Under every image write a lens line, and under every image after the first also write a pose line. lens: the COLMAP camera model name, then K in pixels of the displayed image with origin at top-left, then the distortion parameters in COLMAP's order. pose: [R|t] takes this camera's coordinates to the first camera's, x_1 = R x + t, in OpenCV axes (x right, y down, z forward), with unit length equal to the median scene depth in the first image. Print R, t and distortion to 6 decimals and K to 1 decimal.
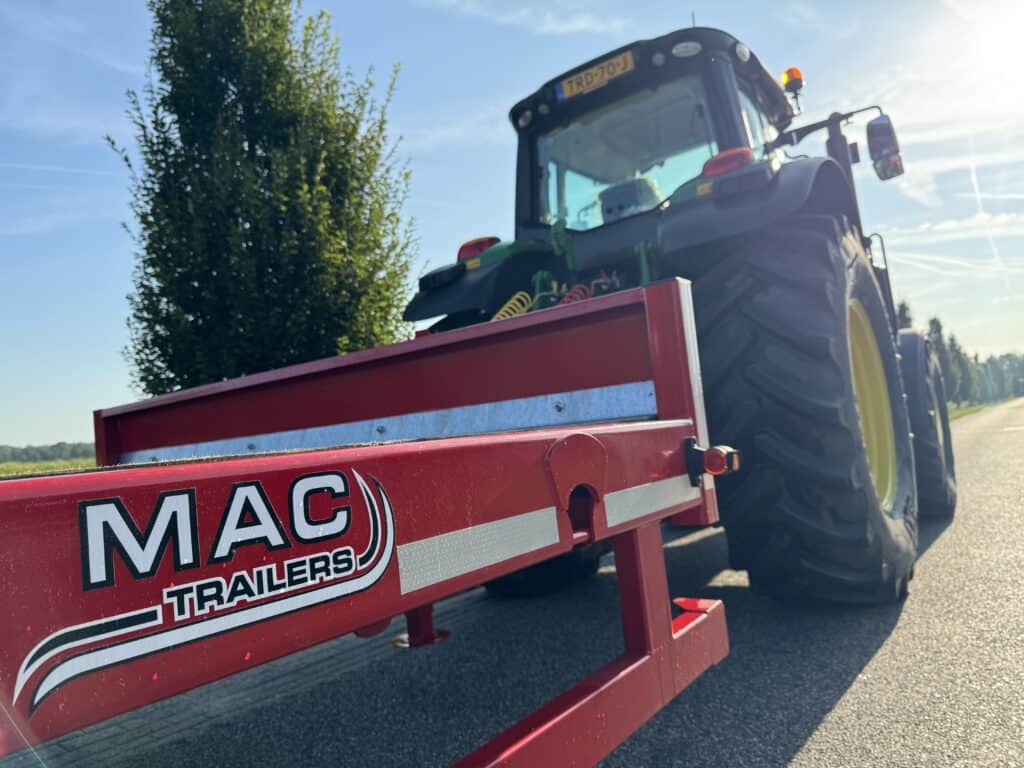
lens RADIAL K [[724.1, 0, 528.0], [0, 724.1, 395.2], [0, 0, 1]] dist [0.007268, -0.040639]
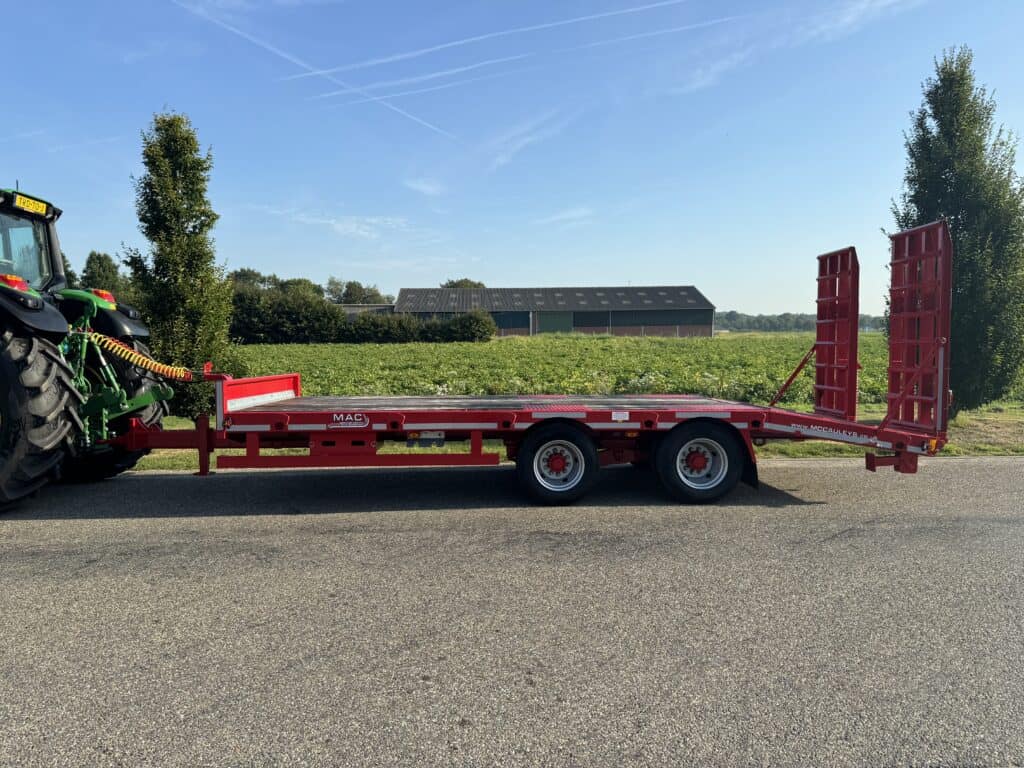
lens RADIAL K [[711.2, 0, 512.0], [0, 711.2, 384.0], [0, 0, 1]] dist [0.055416, -0.038541]
pose [[0.591489, 0.128983, -0.795930, 0.613016], [-0.001819, 0.987333, 0.158649, -0.246051], [0.806311, -0.092391, 0.584231, -1.347828]]
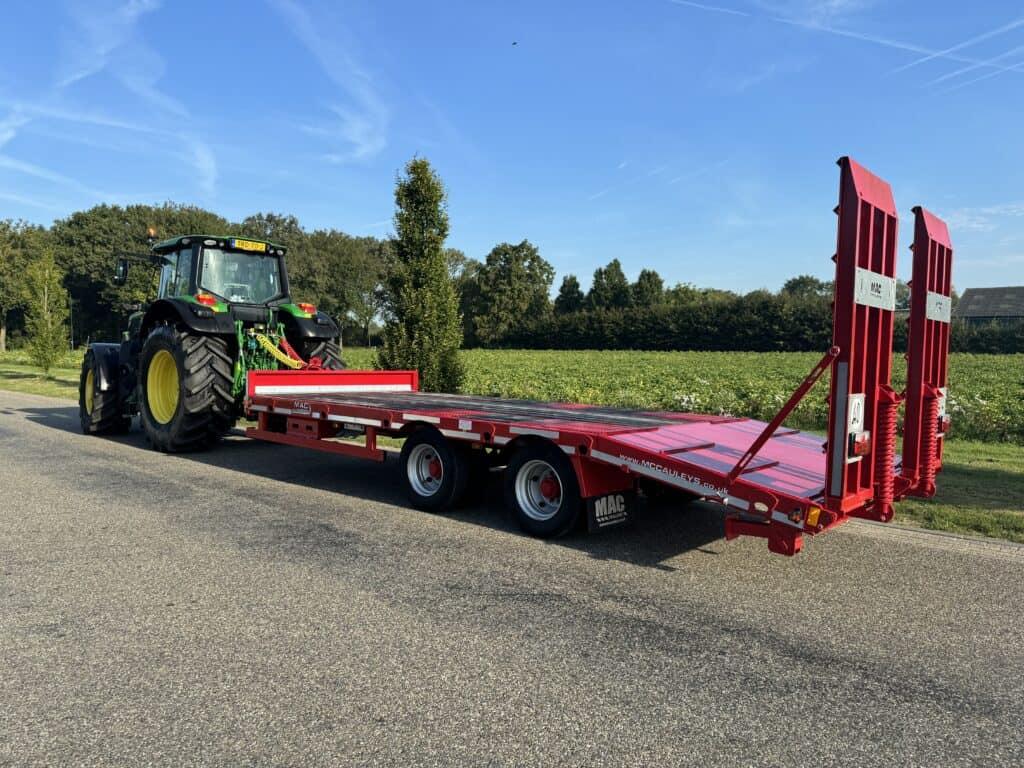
lens RADIAL K [[724.1, 0, 528.0], [0, 724.1, 395.2], [0, 0, 1]] dist [0.007268, -0.040639]
pose [[-0.136950, 0.146421, -0.979697, 0.862304], [0.053311, 0.988671, 0.140310, -0.187839], [0.989142, -0.033013, -0.143204, -0.082383]]
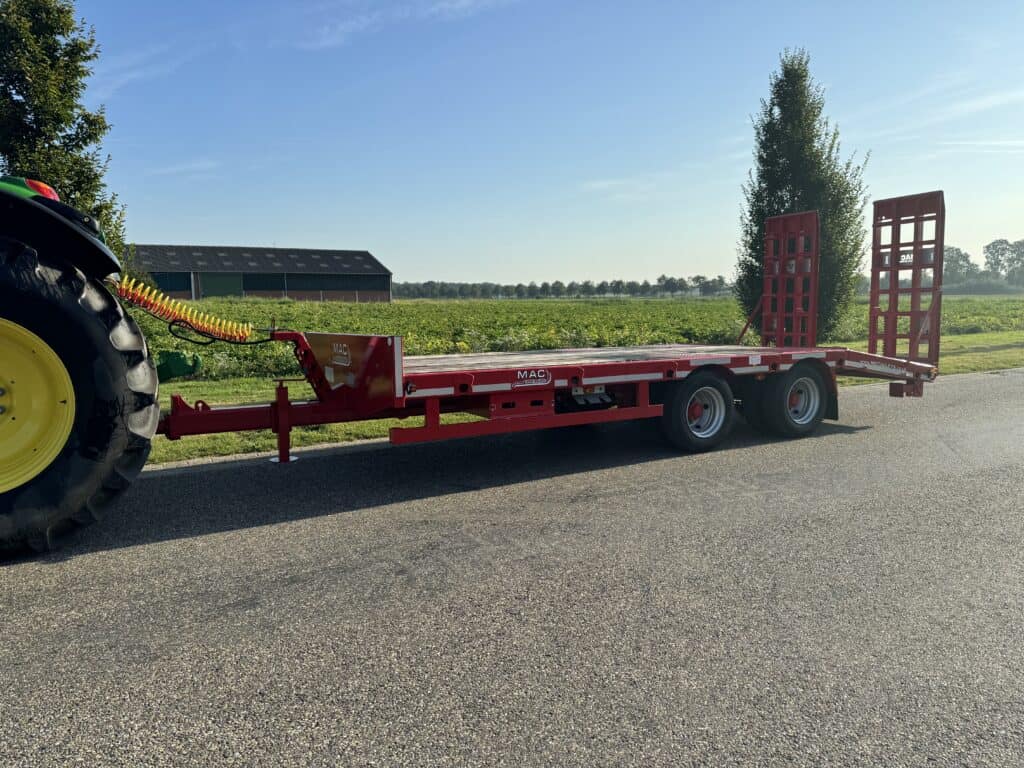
lens RADIAL K [[707.9, 0, 512.0], [0, 707.9, 384.0], [0, 0, 1]] dist [0.152722, -0.244456]
pose [[0.897316, 0.121816, -0.424246, -0.172866], [-0.041438, 0.980166, 0.193796, -0.180478], [0.439439, -0.156316, 0.884567, -1.890214]]
